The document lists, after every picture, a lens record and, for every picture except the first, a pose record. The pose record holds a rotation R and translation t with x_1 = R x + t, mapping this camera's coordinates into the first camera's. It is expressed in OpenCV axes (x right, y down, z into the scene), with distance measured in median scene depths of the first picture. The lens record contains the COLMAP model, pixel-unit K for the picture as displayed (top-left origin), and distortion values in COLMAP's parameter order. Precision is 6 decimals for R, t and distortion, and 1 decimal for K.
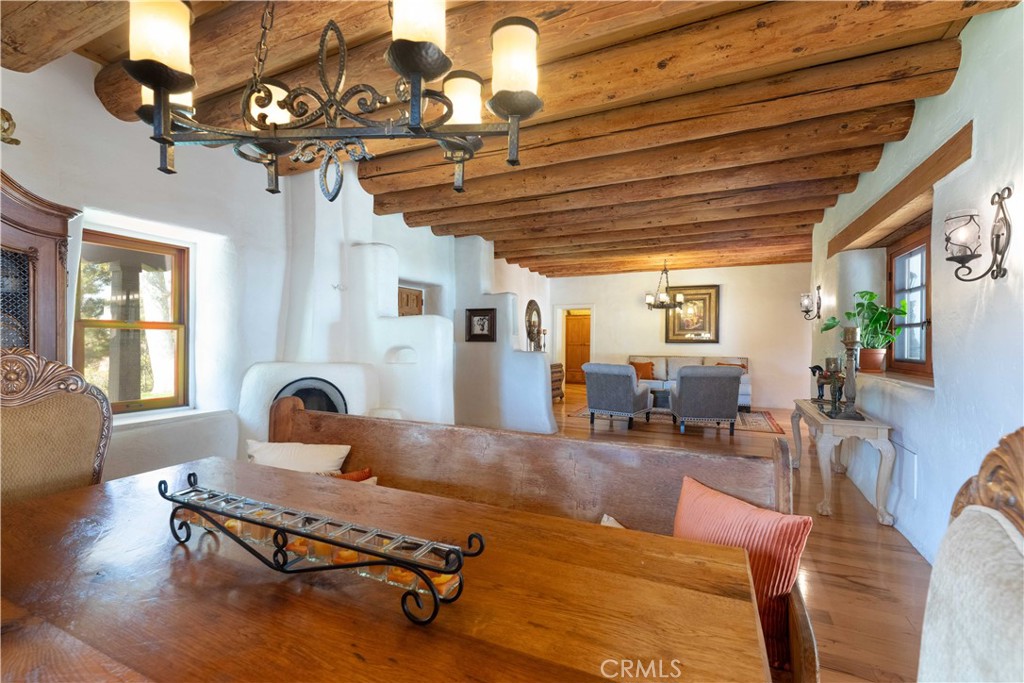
lens RADIAL K [[440.8, 0, 508.5], [0, 440.8, 344.4], [0, 0, 1]] dist [0.001387, 0.000040]
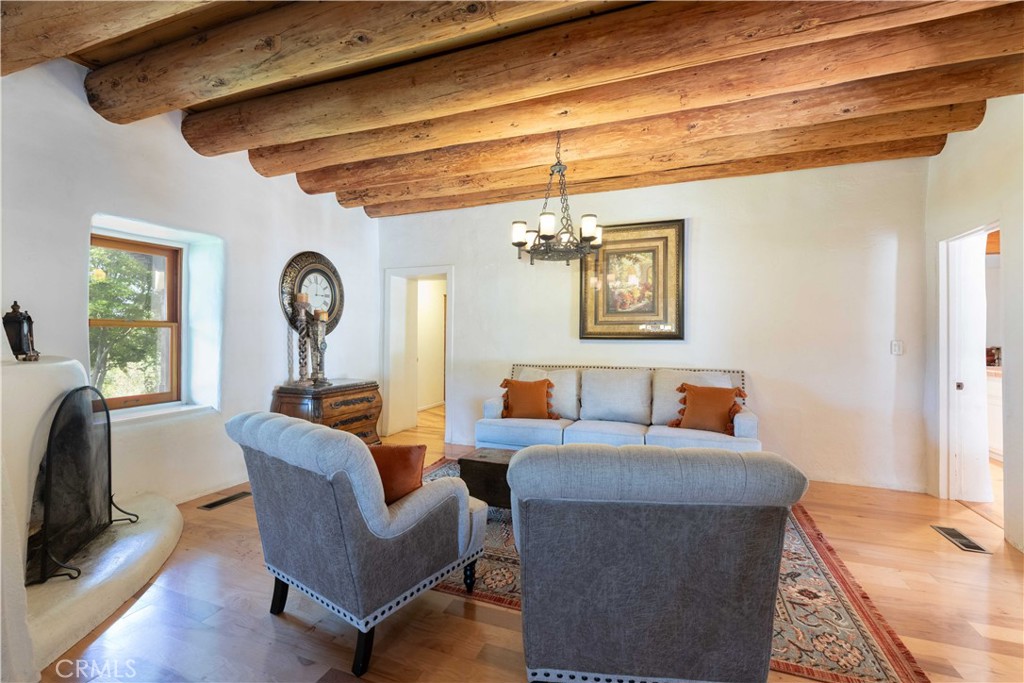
lens RADIAL K [[440.8, 0, 515.2], [0, 440.8, 336.5], [0, 0, 1]] dist [0.001387, 0.000040]
pose [[0.996526, -0.001348, 0.083271, 0.247596], [0.001968, 0.999971, -0.007366, -0.003100], [-0.083258, 0.007504, 0.996500, 0.523248]]
